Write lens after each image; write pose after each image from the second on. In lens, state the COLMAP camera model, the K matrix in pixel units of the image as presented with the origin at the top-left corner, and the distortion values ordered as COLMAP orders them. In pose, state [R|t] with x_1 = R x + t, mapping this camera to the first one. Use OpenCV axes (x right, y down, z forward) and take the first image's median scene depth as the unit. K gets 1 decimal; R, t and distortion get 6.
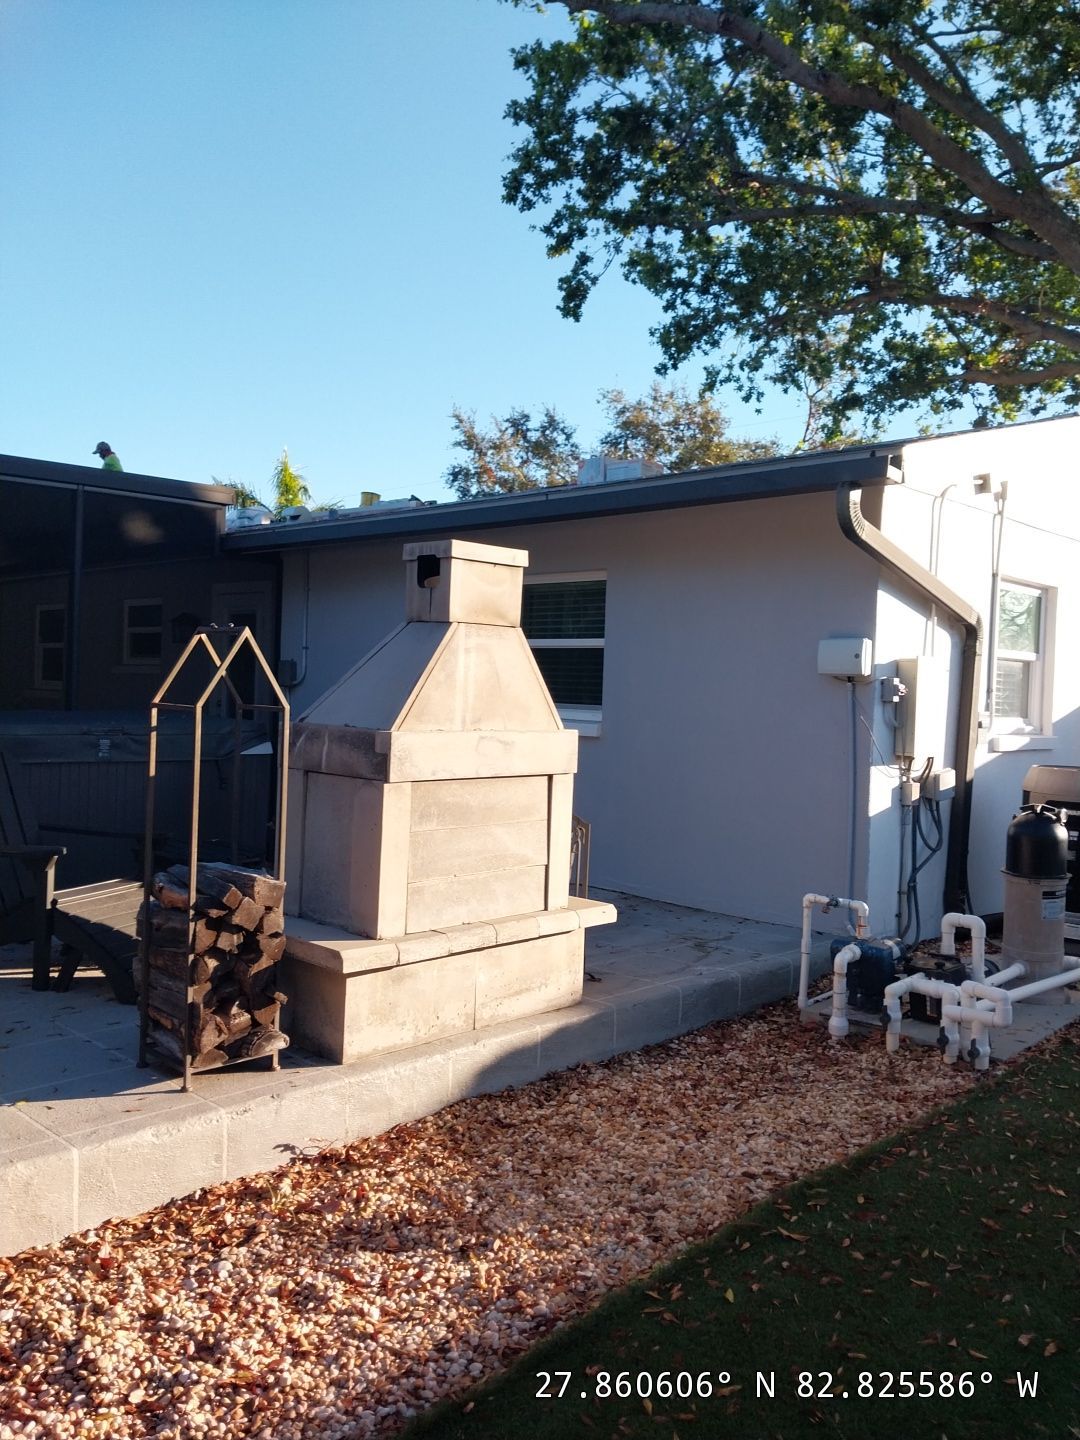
lens RADIAL K [[1190.4, 0, 467.3], [0, 1190.4, 749.7], [0, 0, 1]] dist [-0.000329, -0.015378]
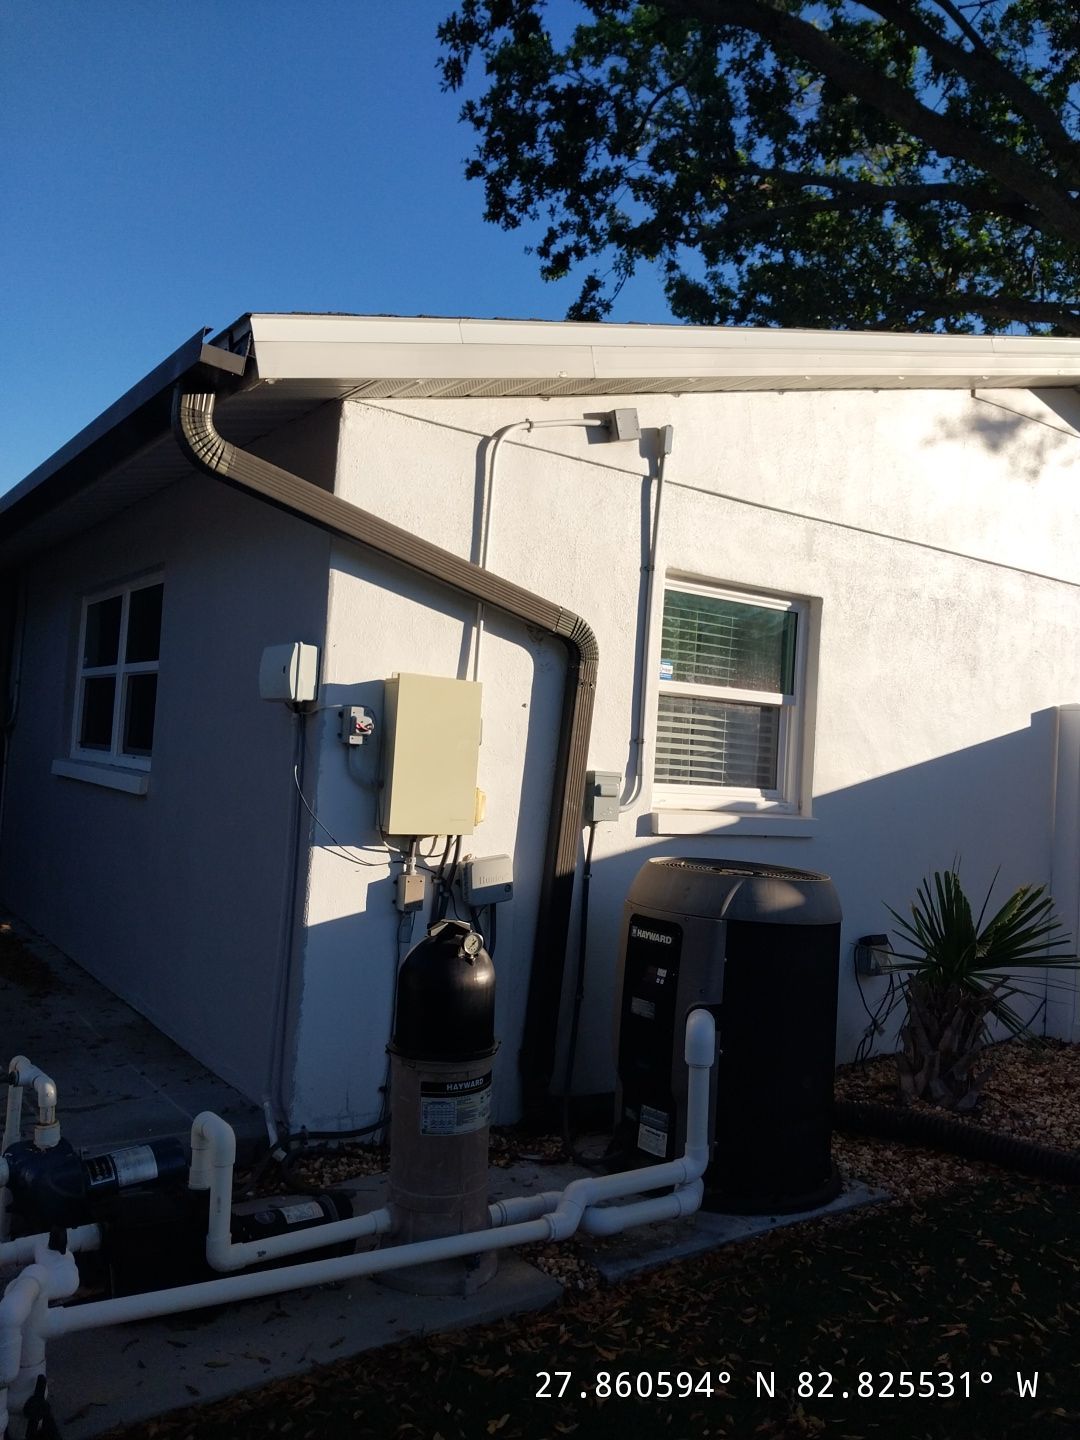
lens RADIAL K [[1188.3, 0, 491.5], [0, 1188.3, 713.4], [0, 0, 1]] dist [0.034346, -0.059830]
pose [[0.987448, 0.024638, -0.156012, 0.186908], [-0.039337, 0.994996, -0.091841, -0.000534], [0.152969, 0.096825, 0.983476, 0.137899]]
